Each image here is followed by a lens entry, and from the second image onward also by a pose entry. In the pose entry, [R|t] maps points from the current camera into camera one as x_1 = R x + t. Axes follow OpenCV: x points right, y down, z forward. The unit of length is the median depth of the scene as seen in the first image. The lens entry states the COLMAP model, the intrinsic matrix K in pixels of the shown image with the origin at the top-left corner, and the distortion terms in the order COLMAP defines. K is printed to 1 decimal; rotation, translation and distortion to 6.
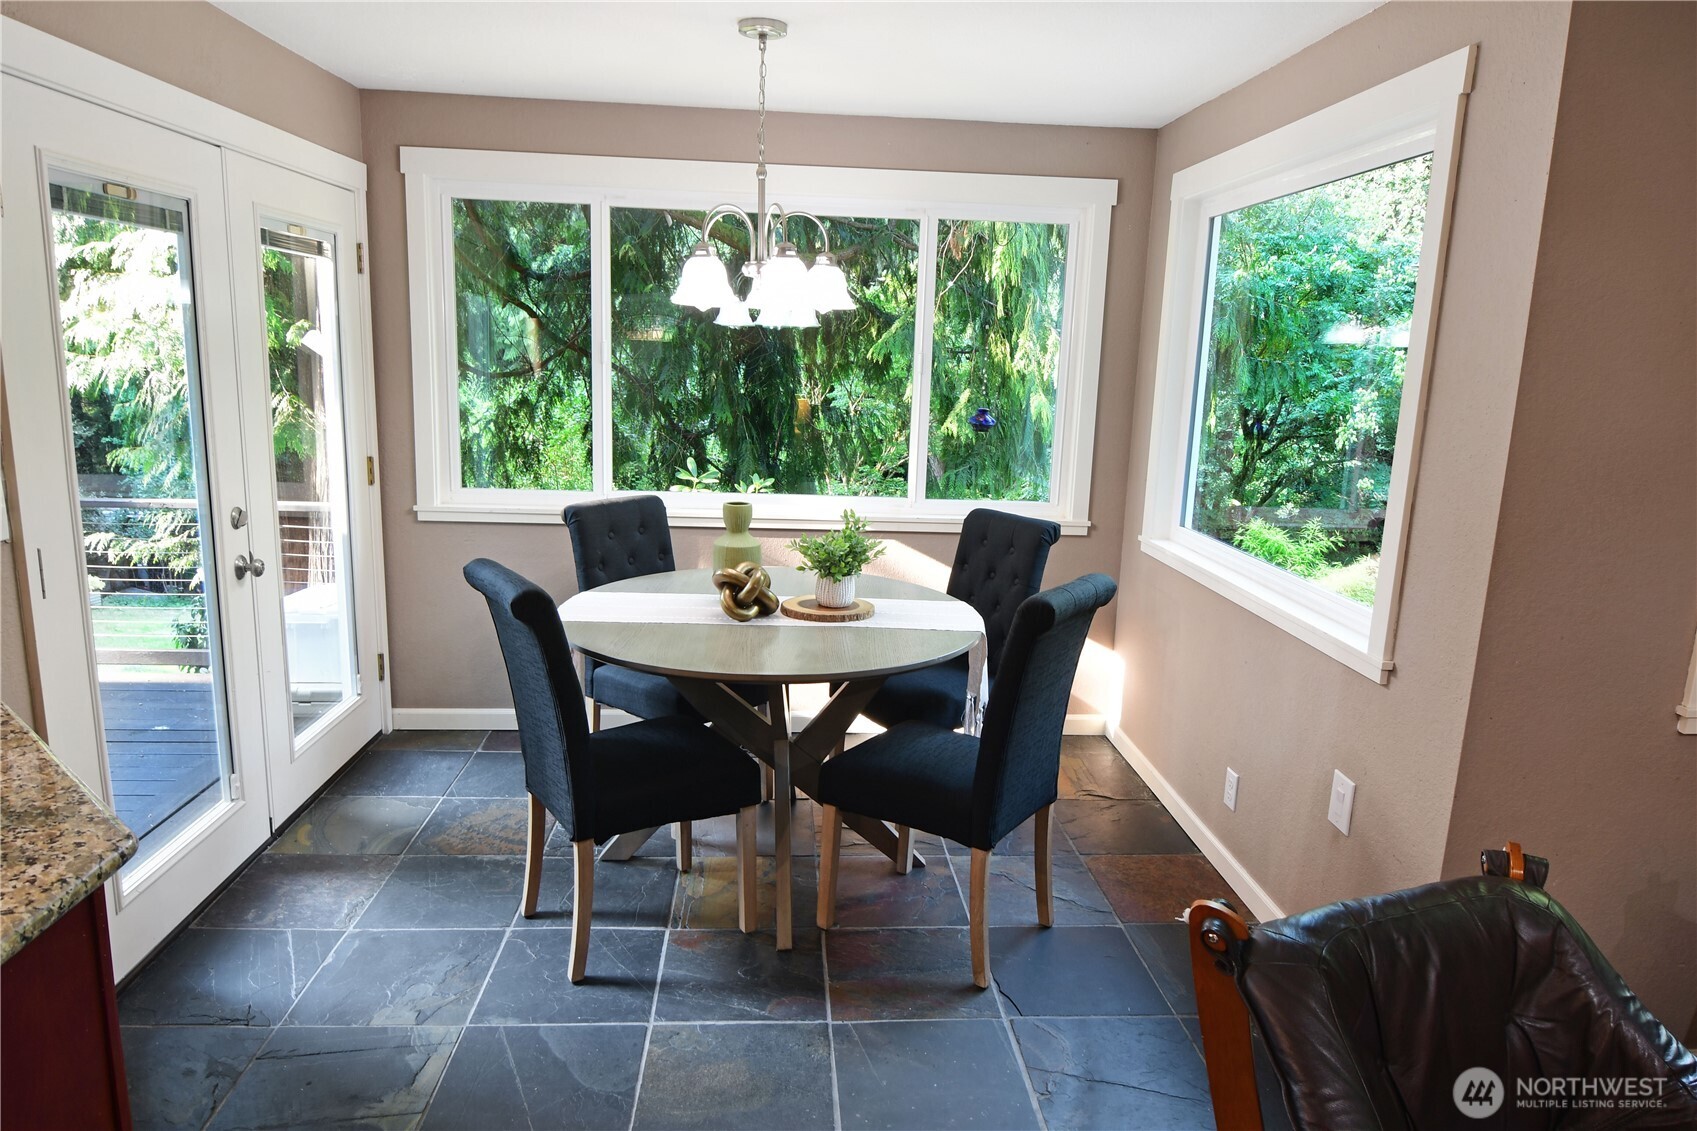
lens RADIAL K [[1068.9, 0, 848.5], [0, 1068.9, 565.5], [0, 0, 1]] dist [0.004968, -0.024784]
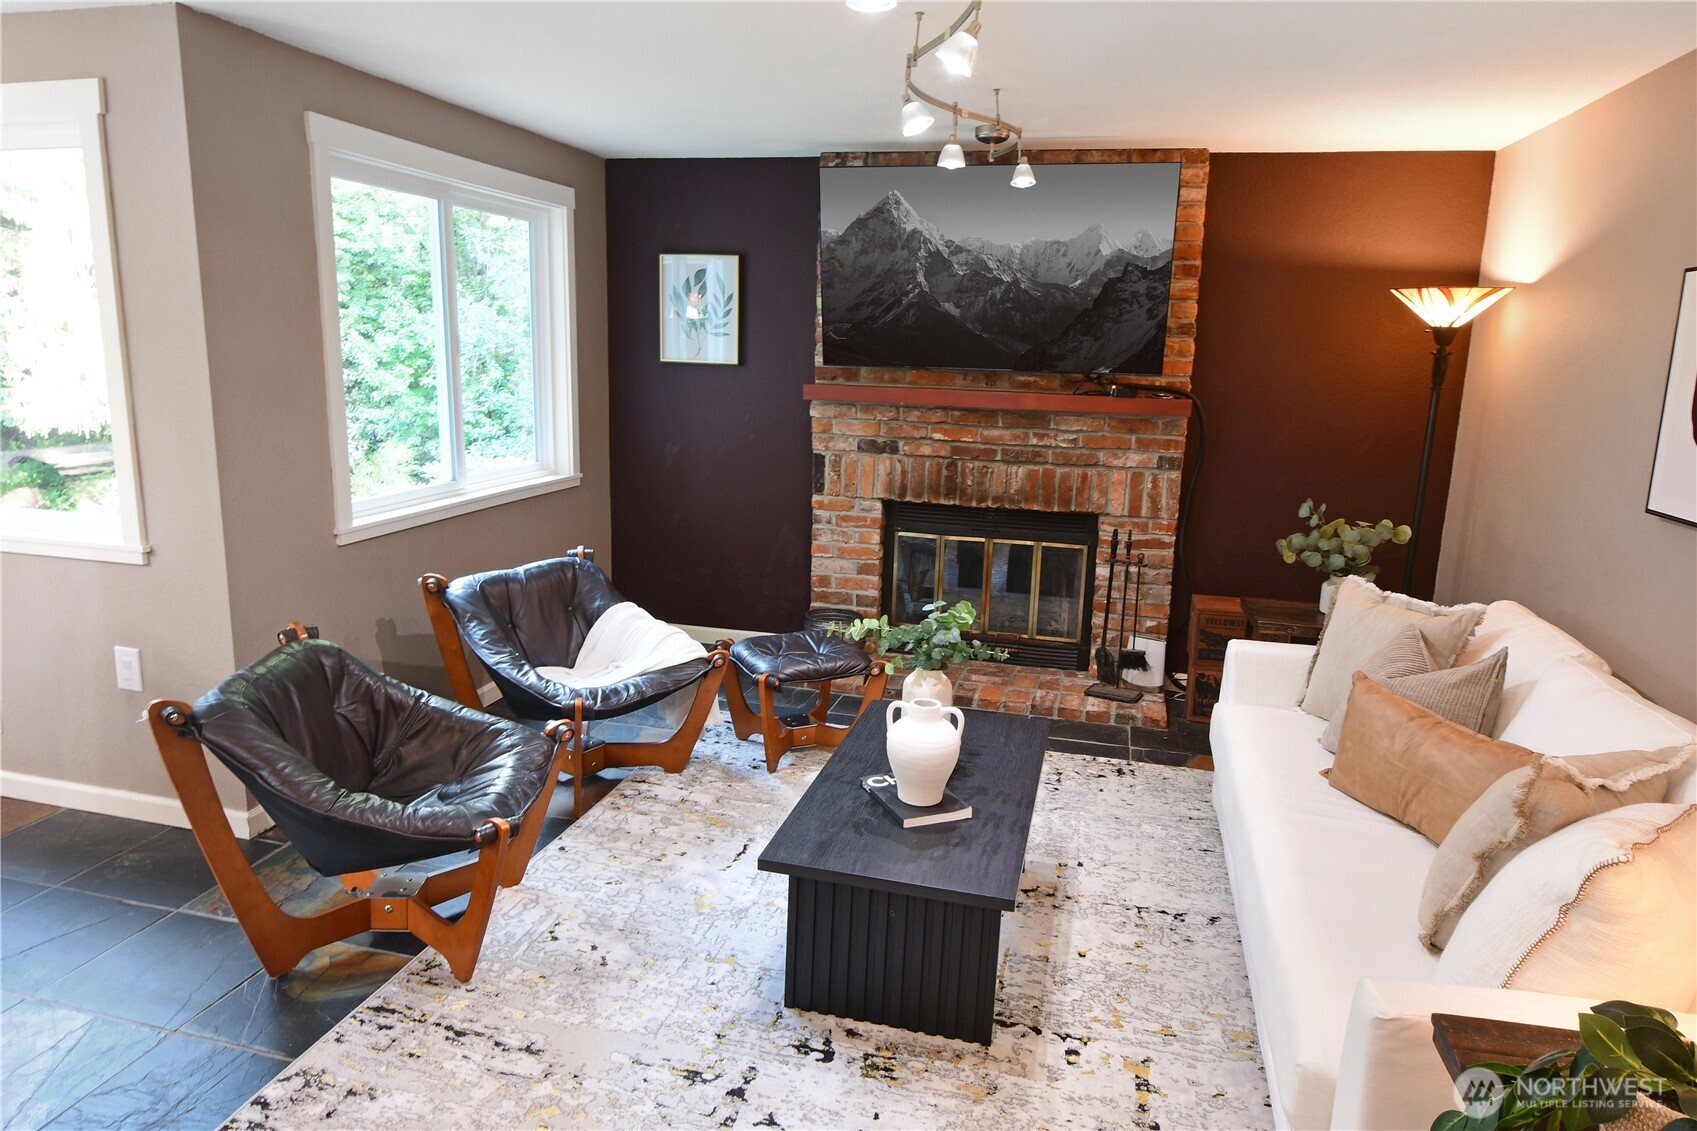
lens RADIAL K [[1068.9, 0, 848.5], [0, 1068.9, 565.5], [0, 0, 1]] dist [0.004968, -0.024784]
pose [[0.305112, -0.219942, 0.926570, -0.445901], [0.170565, 0.969853, 0.174050, 0.031965], [-0.936917, 0.104936, 0.333428, -0.242052]]
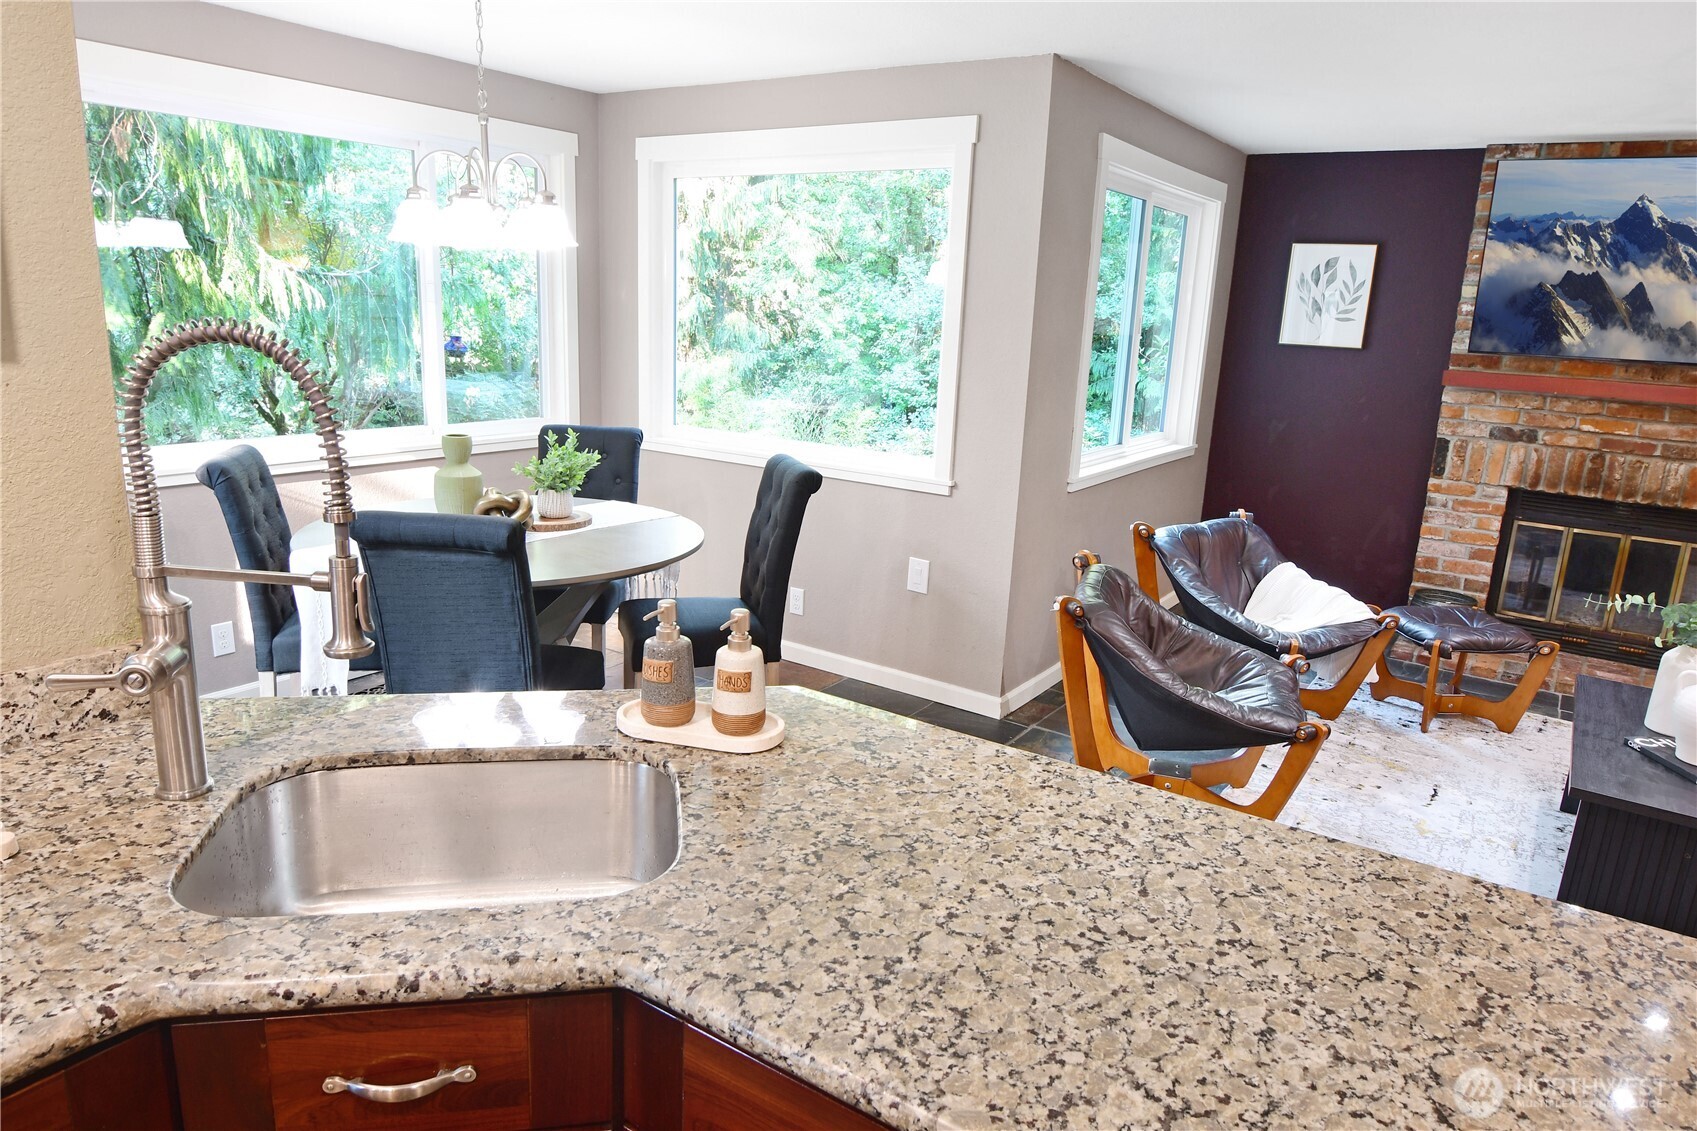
lens RADIAL K [[1068.9, 0, 848.5], [0, 1068.9, 565.5], [0, 0, 1]] dist [0.004968, -0.024784]
pose [[0.615174, -0.195972, 0.763646, -0.897398], [0.133572, 0.980518, 0.144025, -0.043597], [-0.776994, 0.013401, 0.629366, 0.066318]]
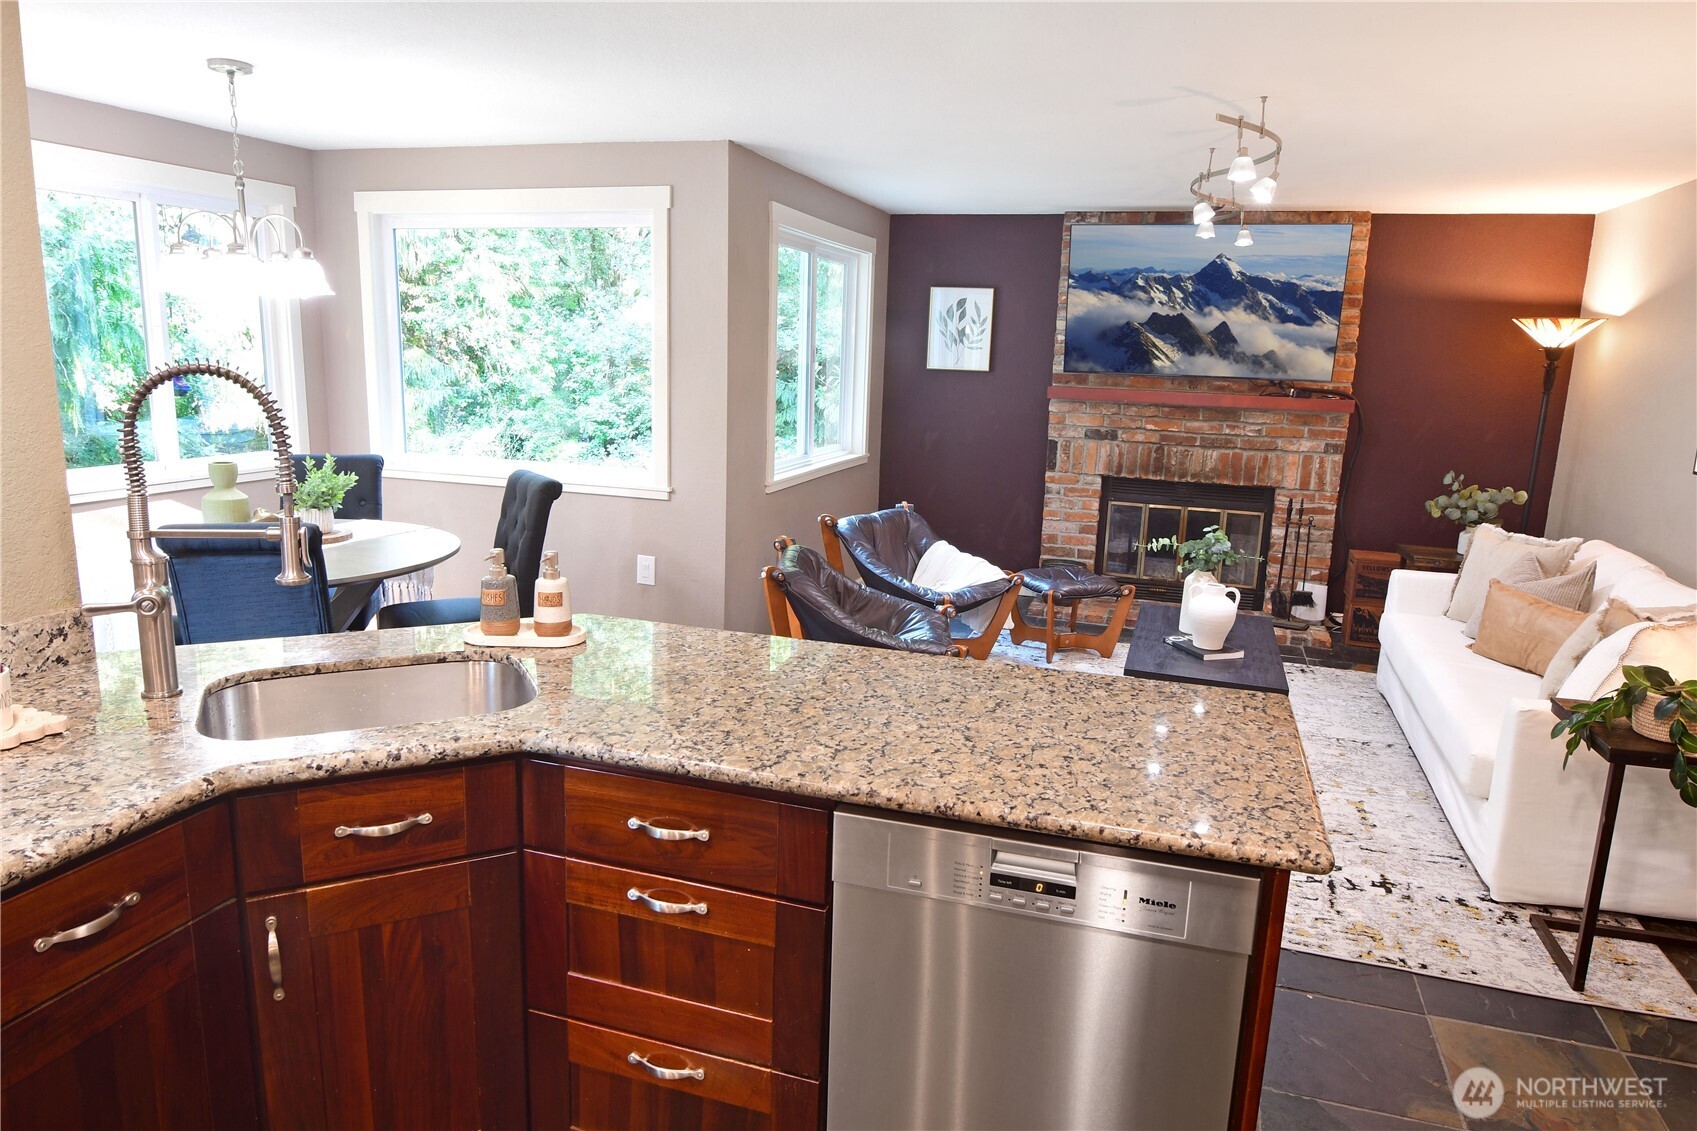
lens RADIAL K [[1068.9, 0, 848.5], [0, 1068.9, 565.5], [0, 0, 1]] dist [0.004968, -0.024784]
pose [[0.370344, -0.207848, 0.905342, -1.203537], [0.163763, 0.973988, 0.156617, -0.026408], [-0.914345, 0.090260, 0.394749, -0.085633]]
